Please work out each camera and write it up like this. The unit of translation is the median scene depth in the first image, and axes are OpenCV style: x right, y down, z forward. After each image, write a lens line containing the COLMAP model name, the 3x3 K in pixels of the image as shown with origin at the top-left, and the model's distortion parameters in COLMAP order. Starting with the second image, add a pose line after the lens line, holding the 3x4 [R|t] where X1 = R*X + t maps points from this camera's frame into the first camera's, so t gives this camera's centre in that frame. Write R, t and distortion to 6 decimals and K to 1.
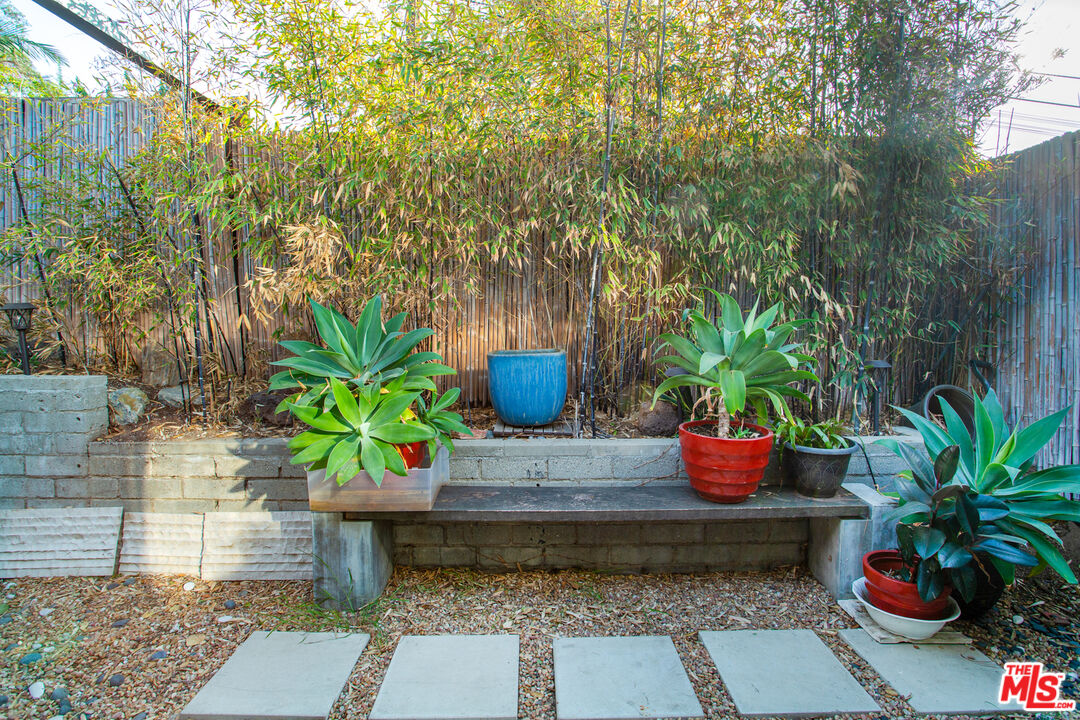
lens RADIAL K [[540.1, 0, 534.5], [0, 540.1, 361.1], [0, 0, 1]] dist [-0.055600, 0.033800]
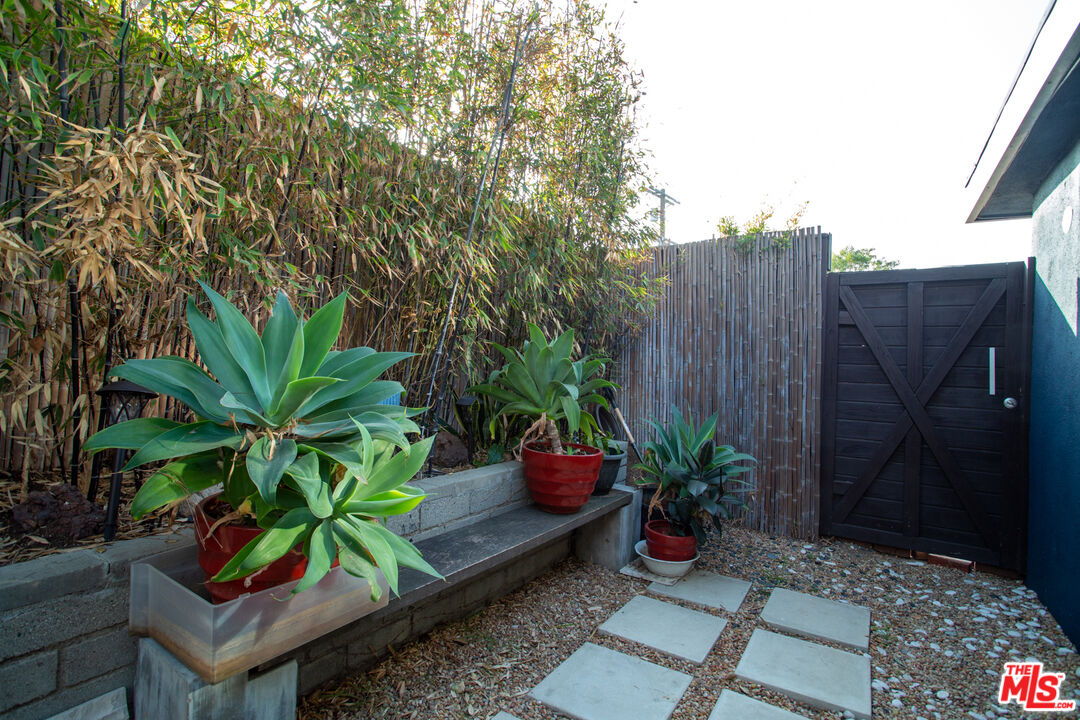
lens RADIAL K [[540.1, 0, 534.5], [0, 540.1, 361.1], [0, 0, 1]] dist [-0.055600, 0.033800]
pose [[0.564315, 0.027485, 0.825102, -0.595569], [0.014256, 0.998972, -0.043028, -0.009832], [-0.825436, 0.036044, 0.563343, 0.374236]]
